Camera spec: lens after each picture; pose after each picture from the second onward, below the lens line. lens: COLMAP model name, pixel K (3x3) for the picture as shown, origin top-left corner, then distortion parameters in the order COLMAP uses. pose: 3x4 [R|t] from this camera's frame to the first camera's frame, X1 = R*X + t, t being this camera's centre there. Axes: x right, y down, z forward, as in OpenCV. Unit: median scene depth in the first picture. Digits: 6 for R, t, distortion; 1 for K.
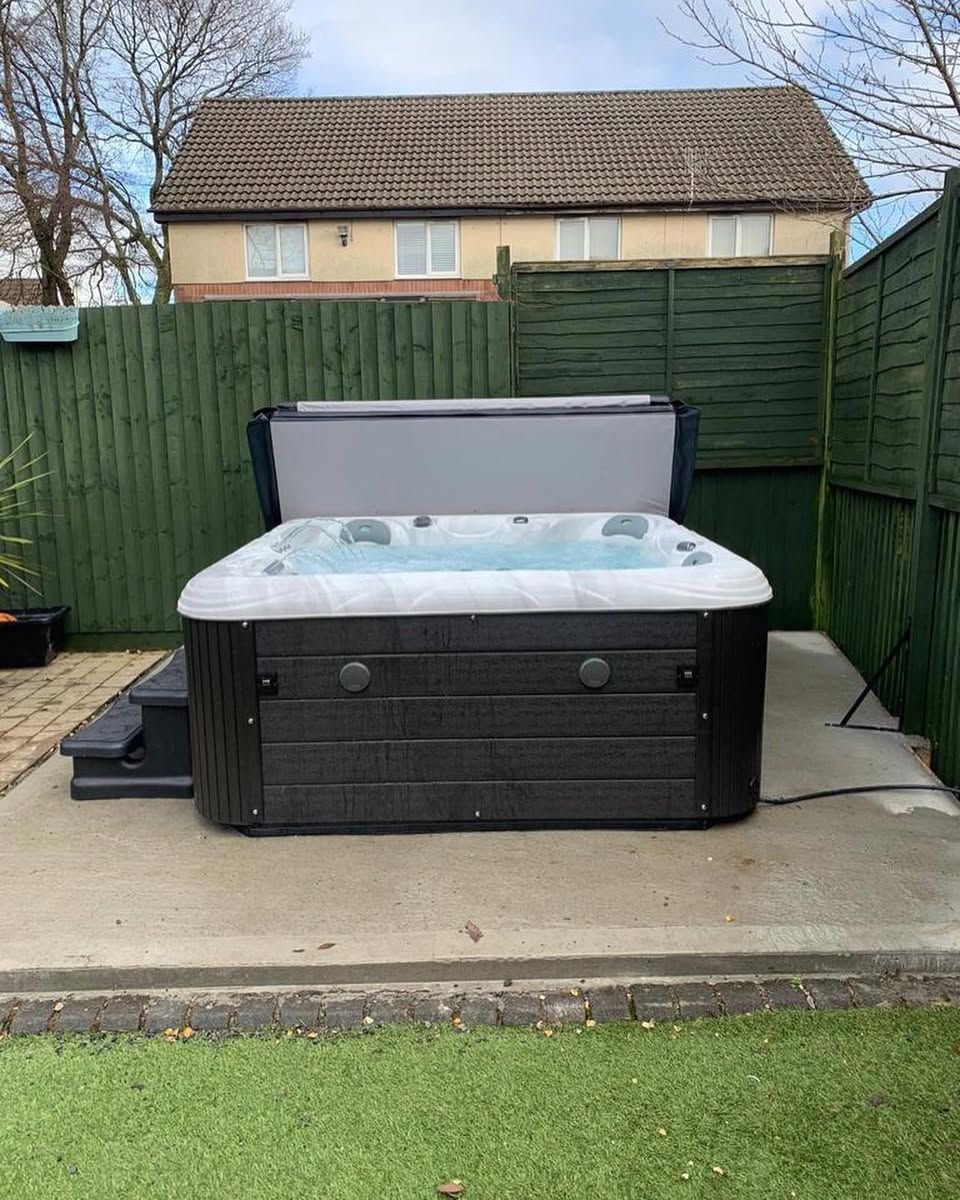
lens RADIAL K [[983.4, 0, 483.3], [0, 983.4, 597.4], [0, 0, 1]] dist [0.039810, -0.046532]
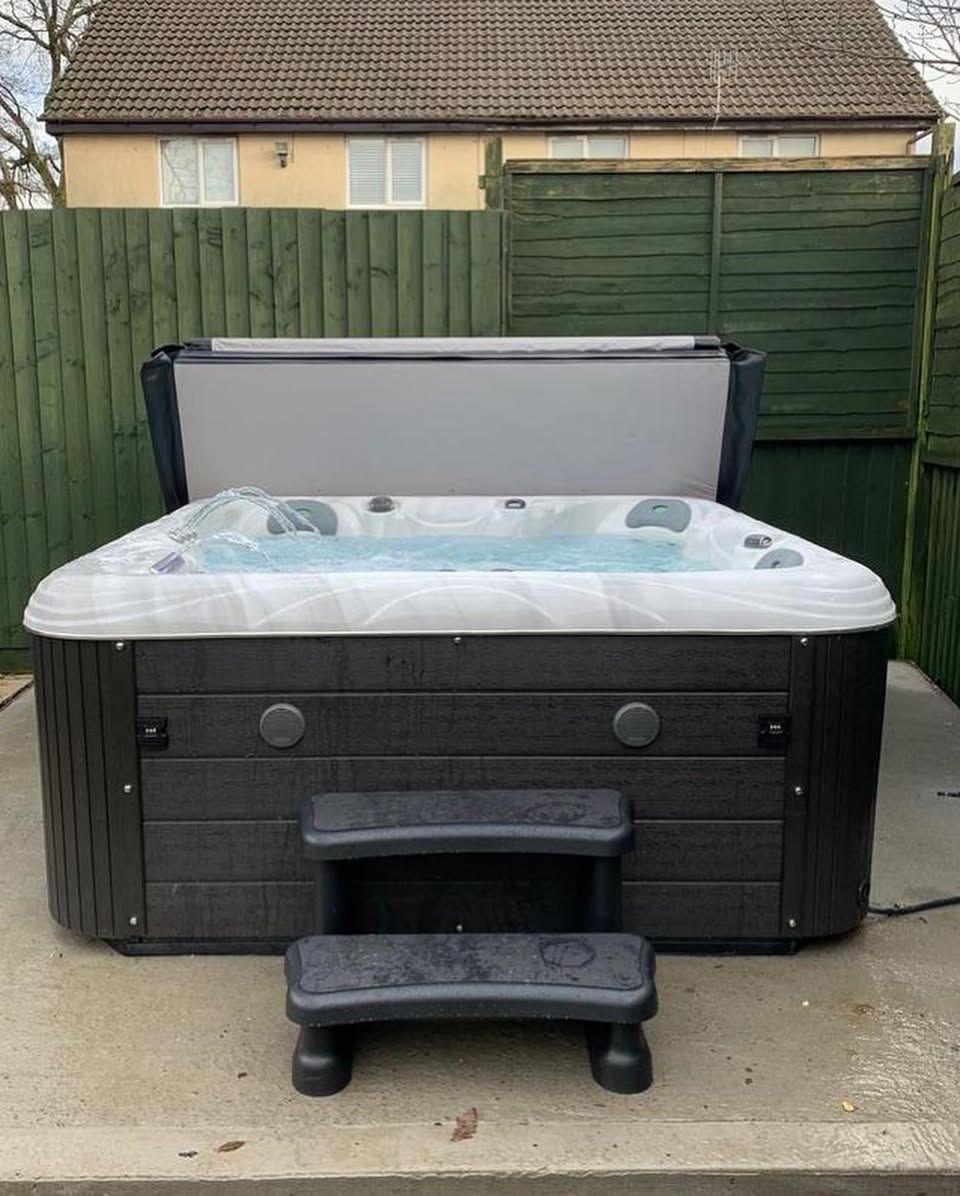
lens RADIAL K [[1186.1, 0, 443.8], [0, 1186.1, 613.4], [0, 0, 1]] dist [0.015125, 0.000000]
pose [[0.999900, 0.014047, -0.001867, -0.010600], [-0.014038, 0.999890, 0.004710, -0.000860], [0.001932, -0.004683, 0.999987, 0.103219]]
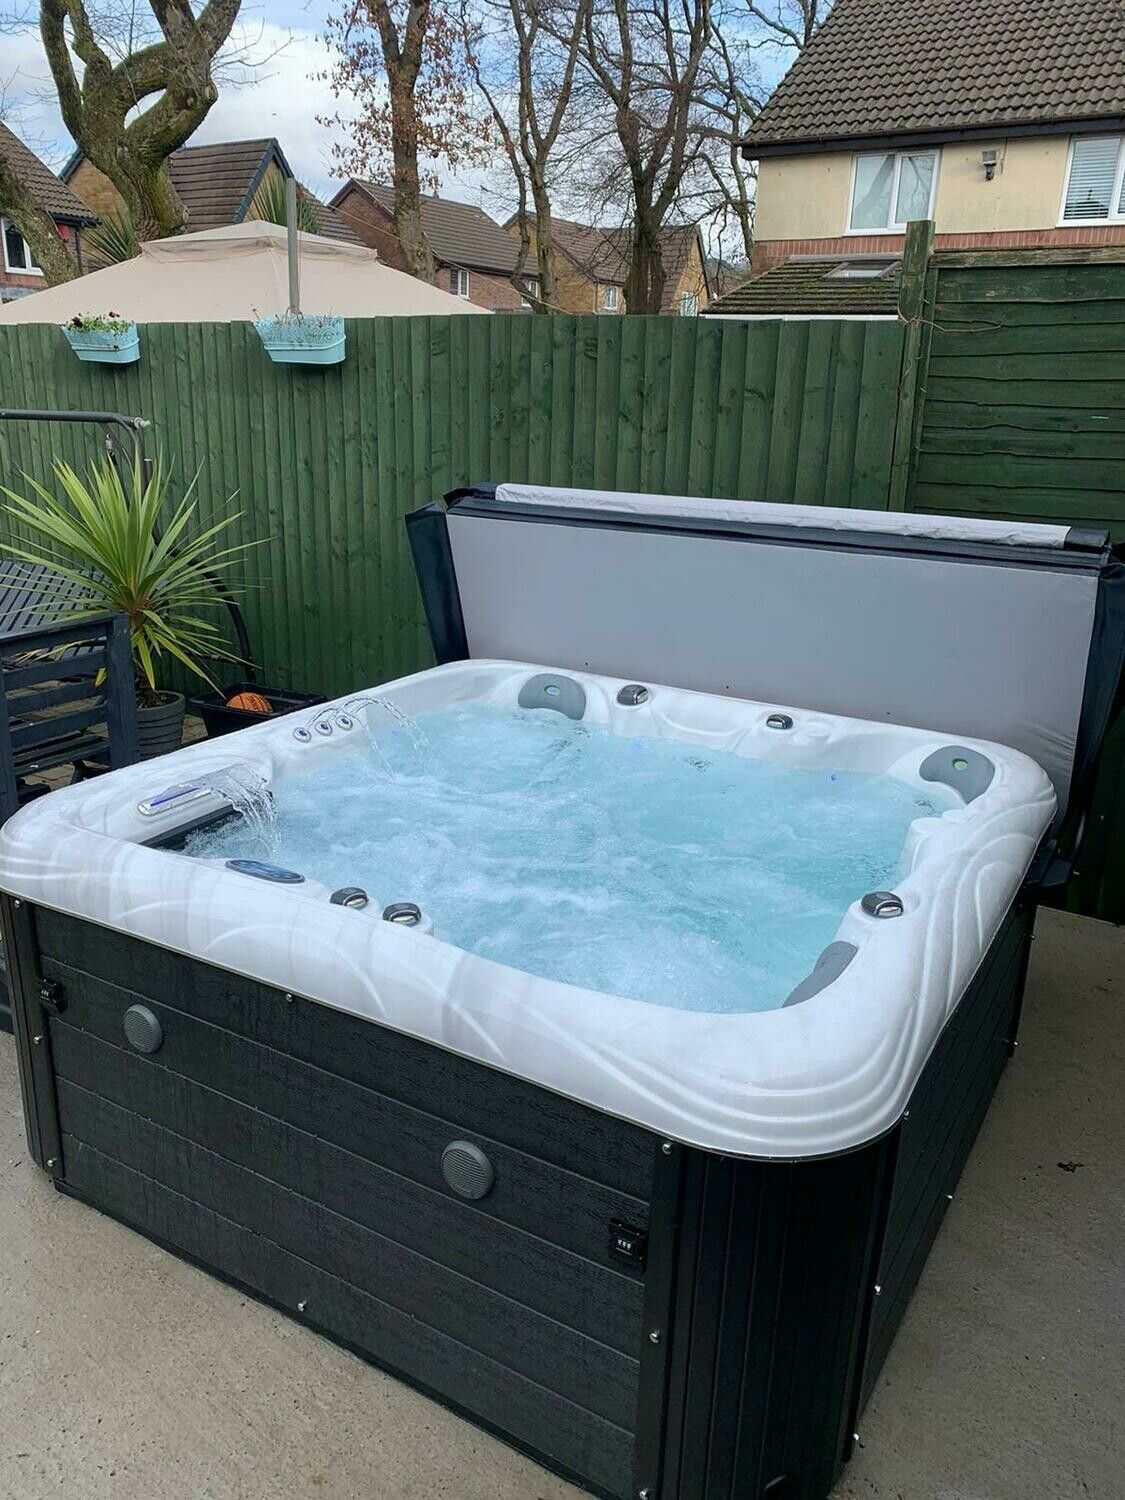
lens RADIAL K [[1135.0, 0, 564.7], [0, 1135.0, 761.4], [0, 0, 1]] dist [0.019069, -0.015196]
pose [[0.856341, 0.203797, -0.474496, 0.220770], [-0.137037, 0.975572, 0.171695, -0.133335], [0.497896, -0.082006, 0.863351, 0.296860]]
